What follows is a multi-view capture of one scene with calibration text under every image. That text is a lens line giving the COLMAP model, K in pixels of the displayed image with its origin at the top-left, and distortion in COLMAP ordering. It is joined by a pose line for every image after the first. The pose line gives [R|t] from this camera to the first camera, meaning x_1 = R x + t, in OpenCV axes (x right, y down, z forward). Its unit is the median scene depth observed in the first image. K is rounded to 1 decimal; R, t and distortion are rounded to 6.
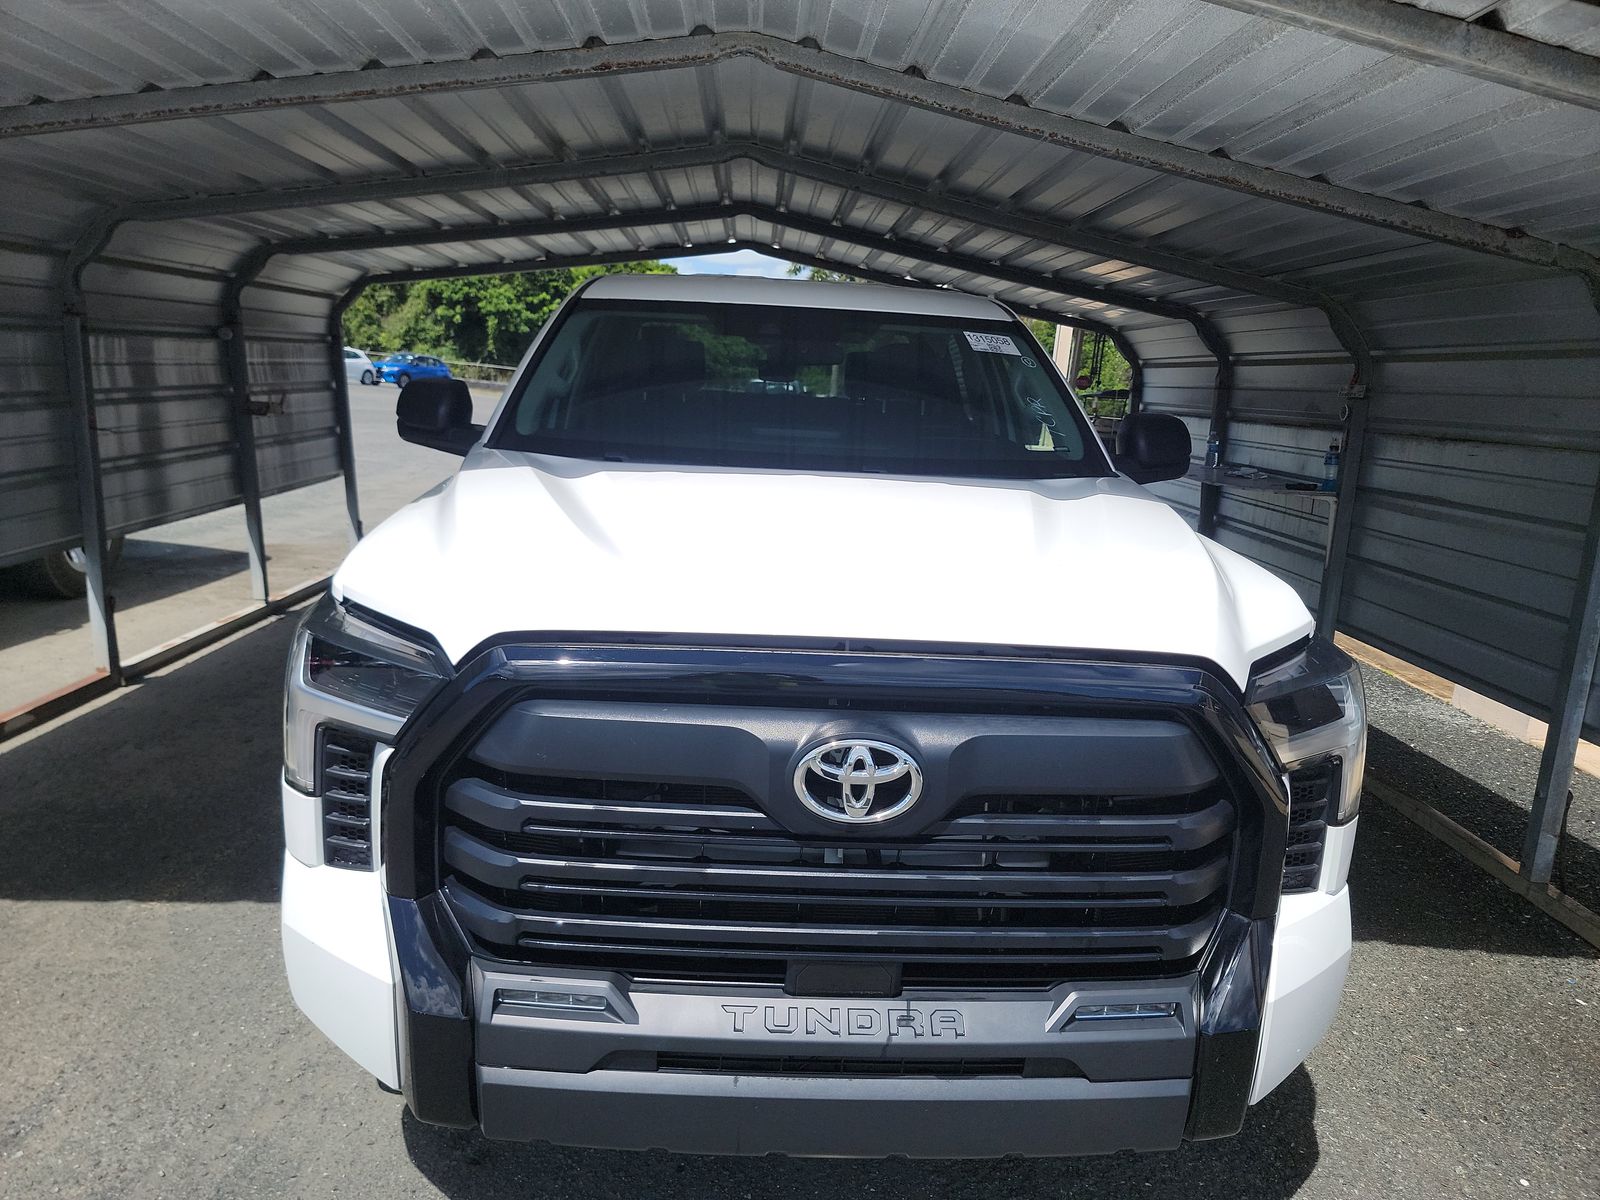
lens RADIAL K [[1094.3, 0, 807.7], [0, 1094.3, 599.2], [0, 0, 1]] dist [0.061201, -0.041136]
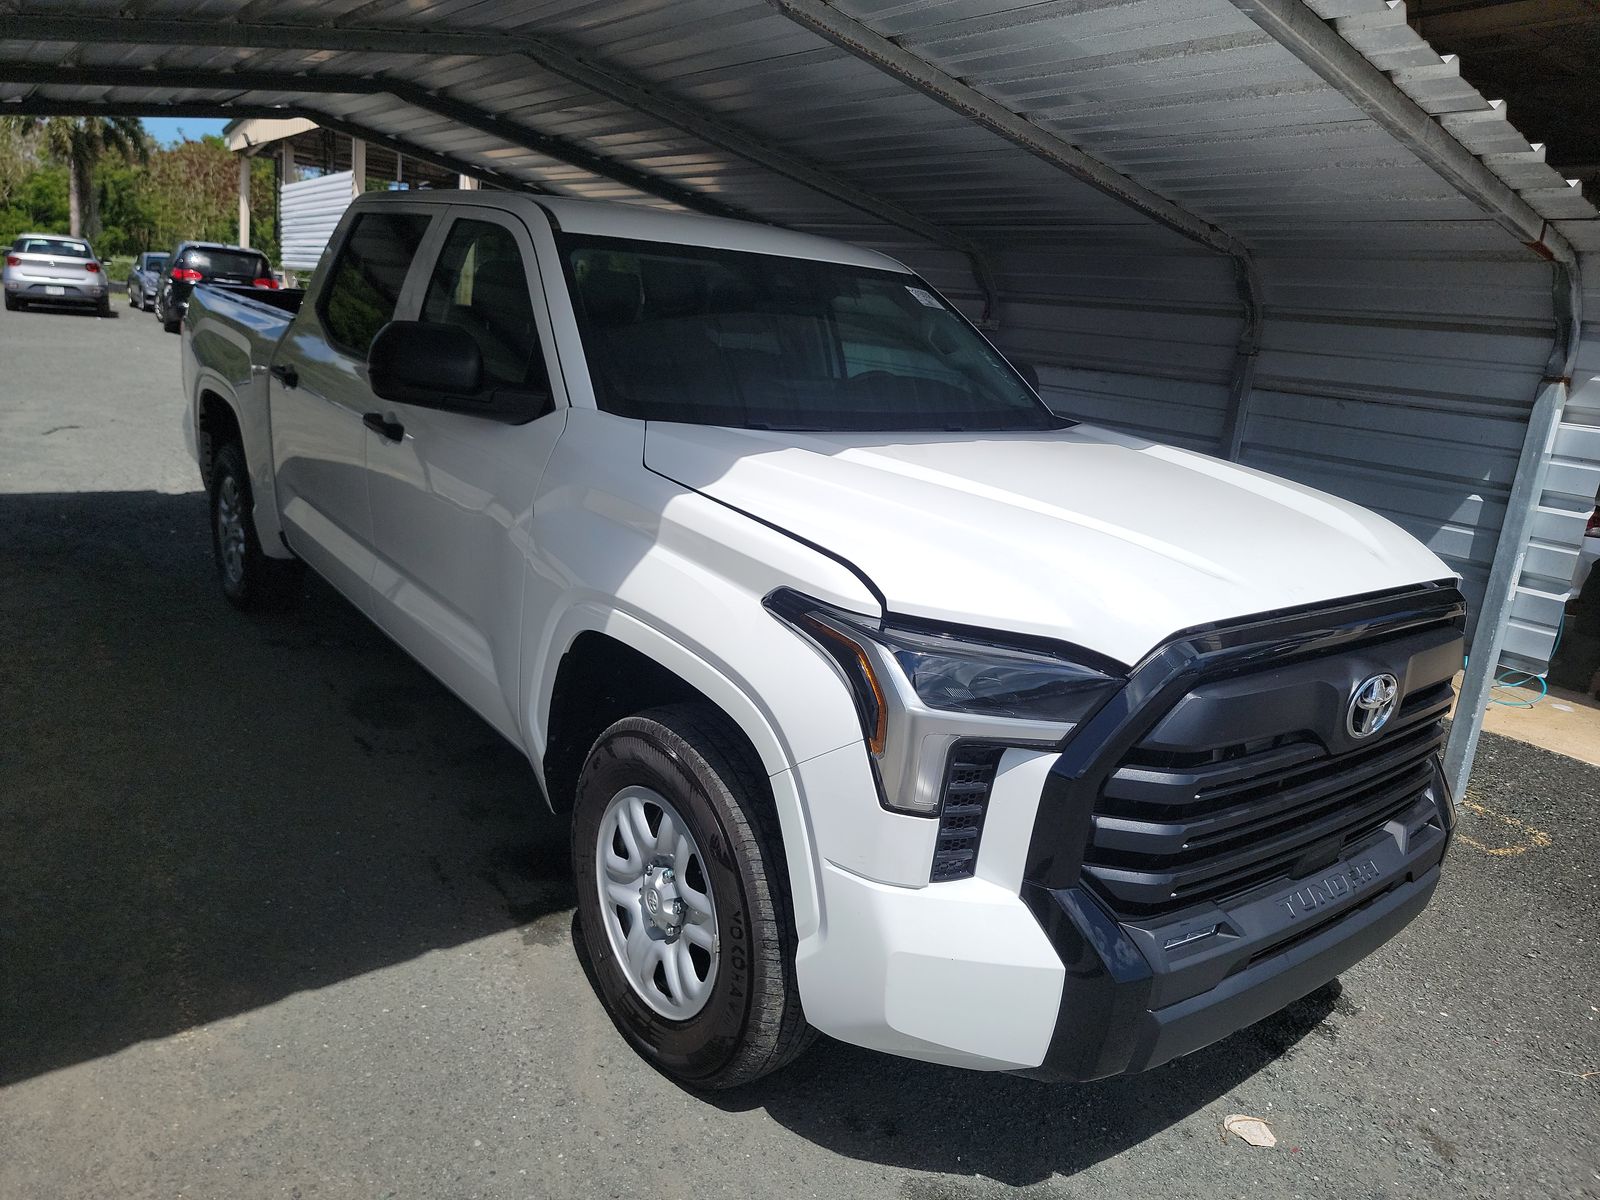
lens RADIAL K [[1094.3, 0, 807.7], [0, 1094.3, 599.2], [0, 0, 1]] dist [0.061201, -0.041136]
pose [[0.815532, -0.131635, 0.563542, -0.397833], [0.069063, 0.988966, 0.131062, -0.058672], [-0.574576, -0.067965, 0.815624, 0.094689]]
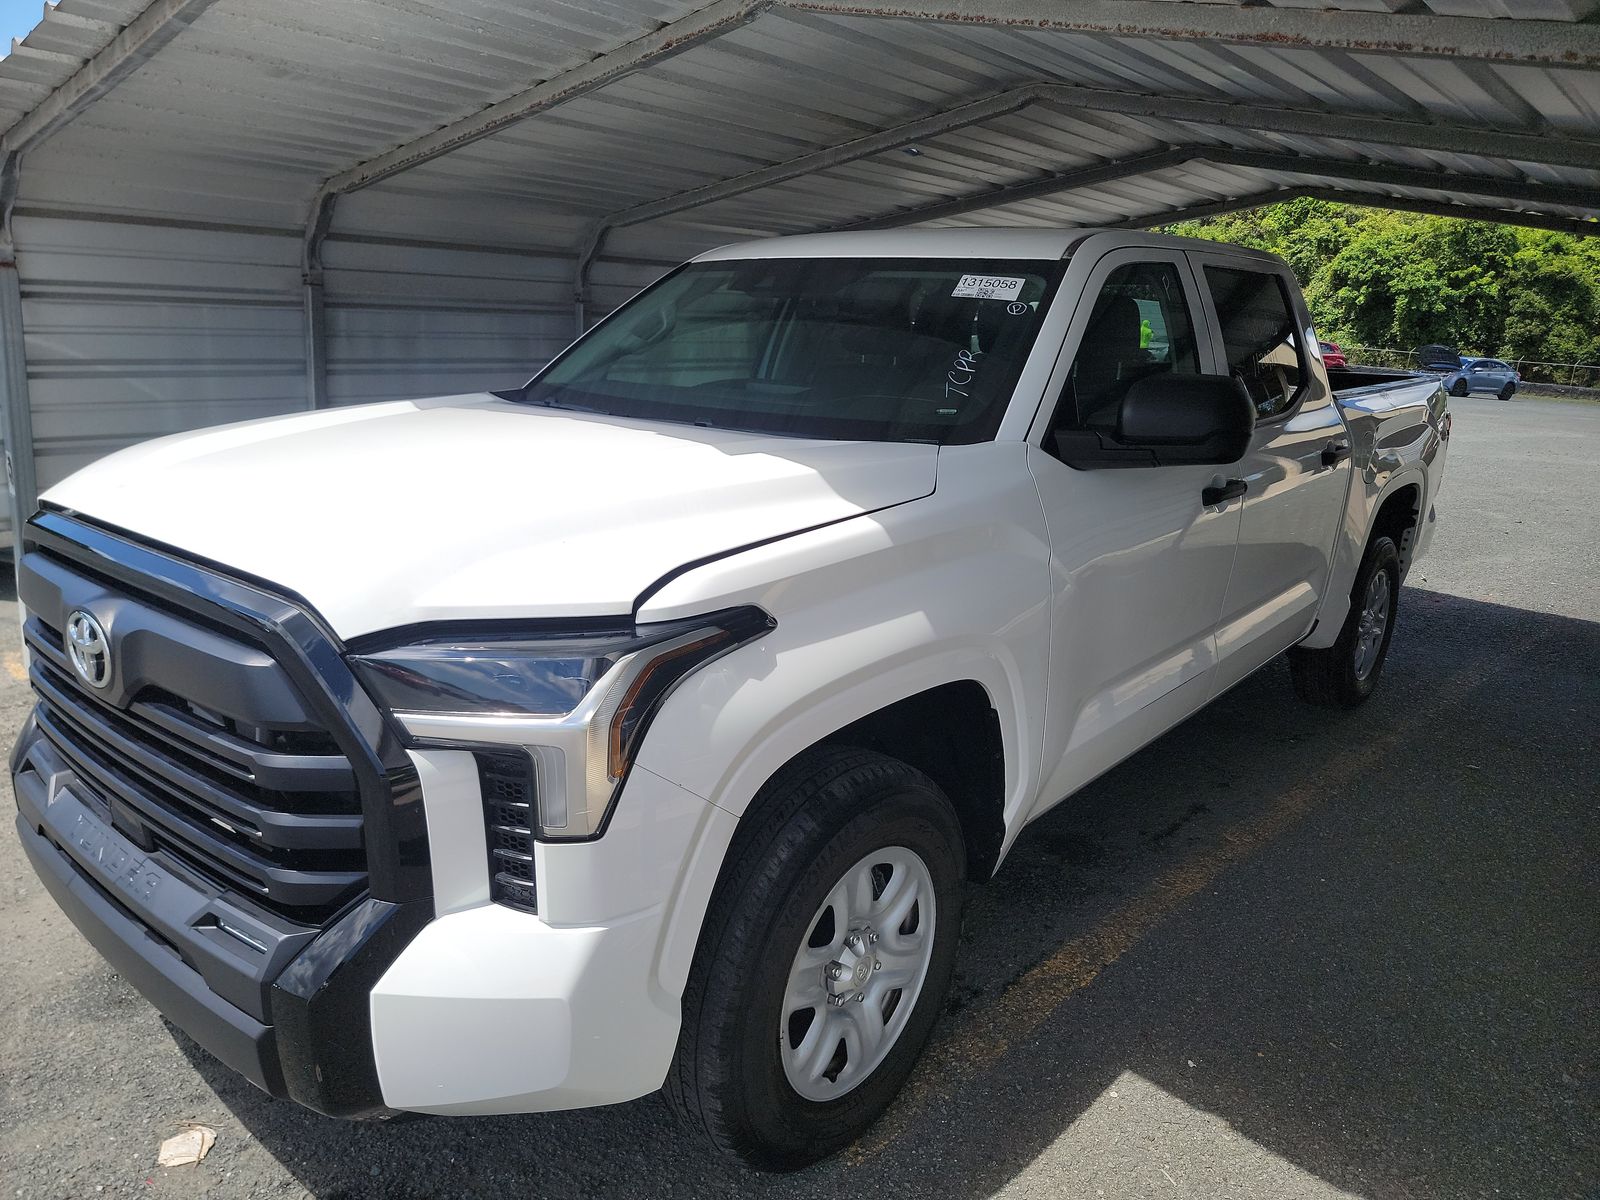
lens RADIAL K [[1094.3, 0, 807.7], [0, 1094.3, 599.2], [0, 0, 1]] dist [0.061201, -0.041136]
pose [[0.726676, 0.146845, -0.671103, 0.450349], [-0.139359, 0.988086, 0.065306, -0.022828], [0.672697, 0.046068, 0.738483, 0.199563]]
